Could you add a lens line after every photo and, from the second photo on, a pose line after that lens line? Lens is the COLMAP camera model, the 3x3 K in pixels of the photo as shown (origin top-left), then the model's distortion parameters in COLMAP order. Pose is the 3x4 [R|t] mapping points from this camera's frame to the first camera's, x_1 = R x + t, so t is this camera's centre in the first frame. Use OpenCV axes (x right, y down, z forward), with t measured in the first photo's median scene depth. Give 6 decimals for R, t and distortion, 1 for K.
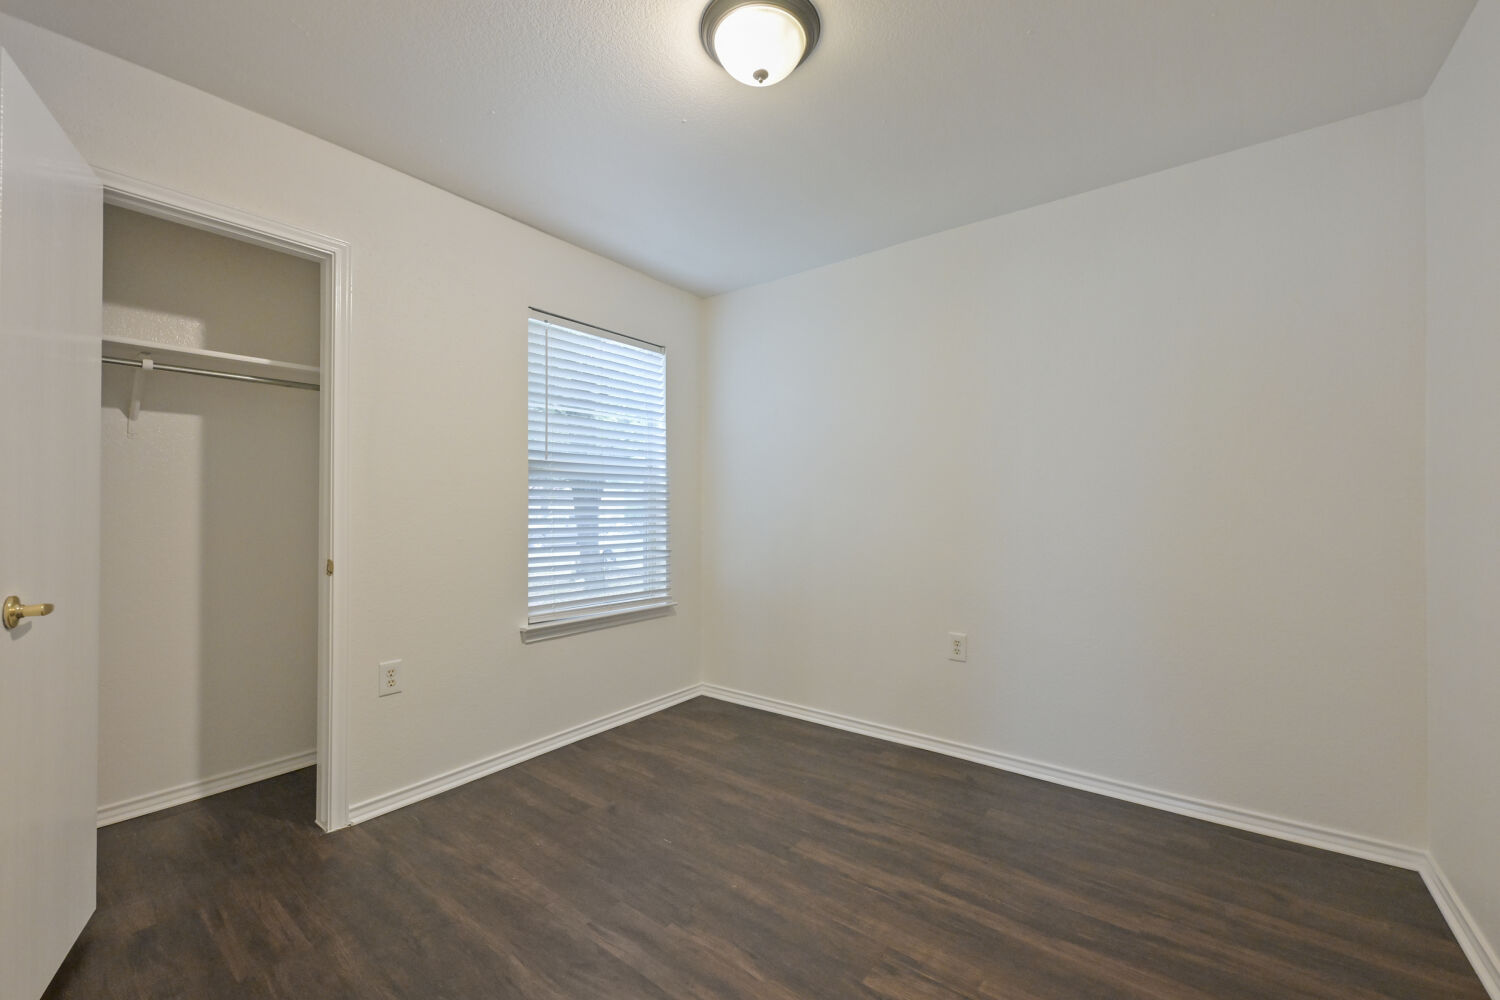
lens RADIAL K [[611.9, 0, 723.6], [0, 611.9, 496.0], [0, 0, 1]] dist [-0.000534, -0.000035]
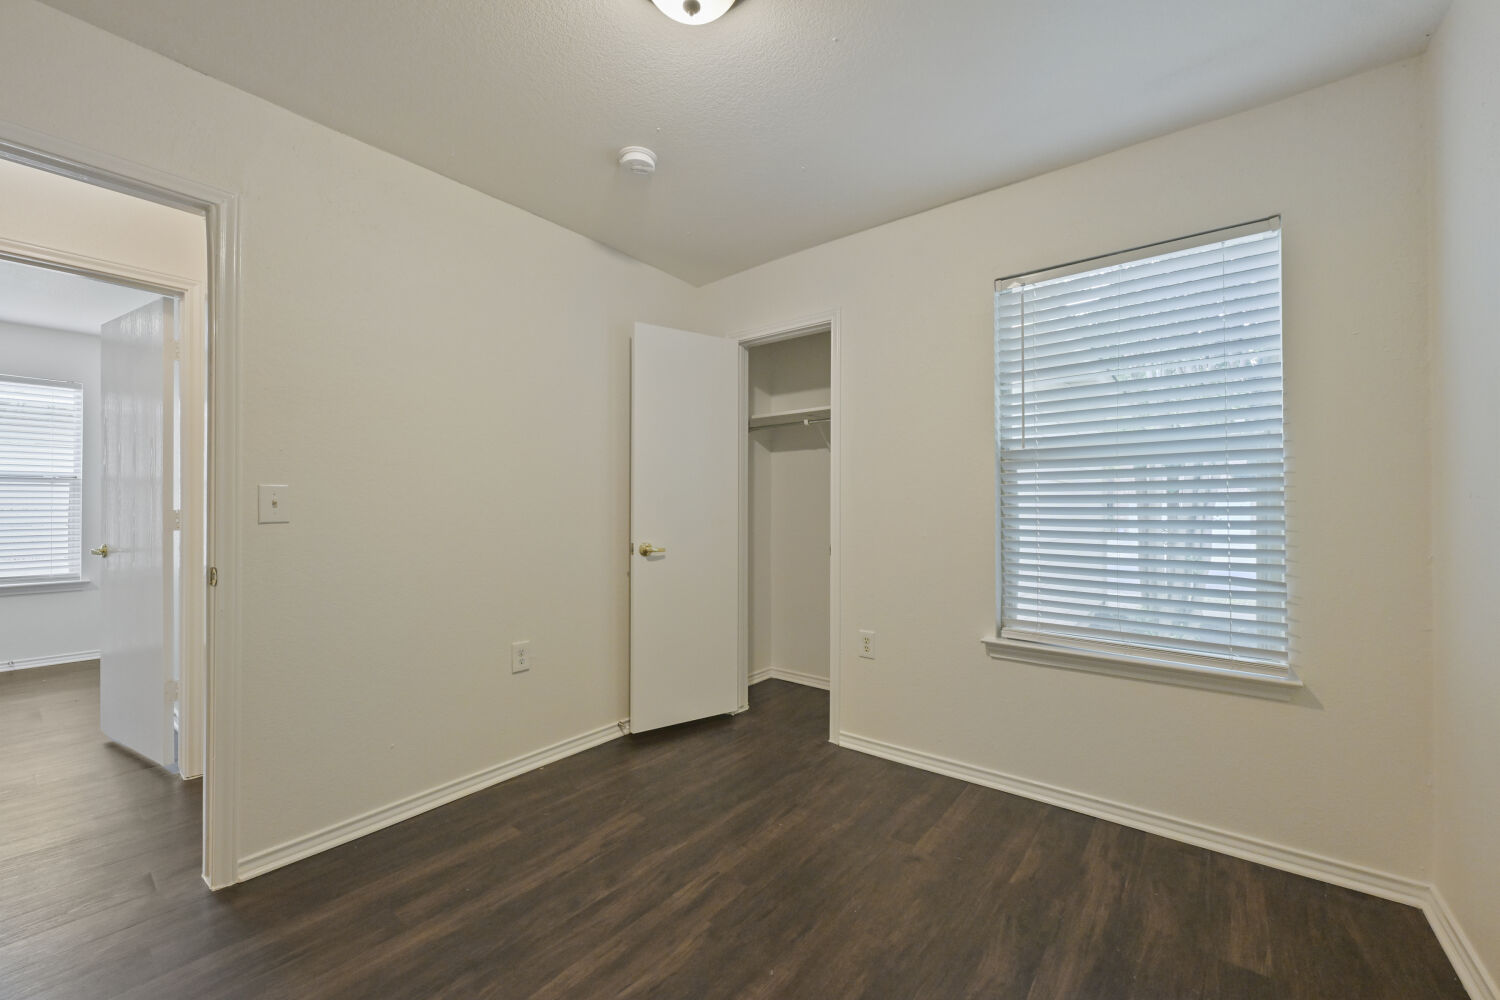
lens RADIAL K [[579.9, 0, 754.0], [0, 579.9, 497.8], [0, 0, 1]] dist [0.001555, 0.000297]
pose [[0.015100, -0.016889, -0.999743, 0.613018], [0.019615, 0.999670, -0.016592, 0.017510], [0.999694, -0.019360, 0.015426, 0.752351]]
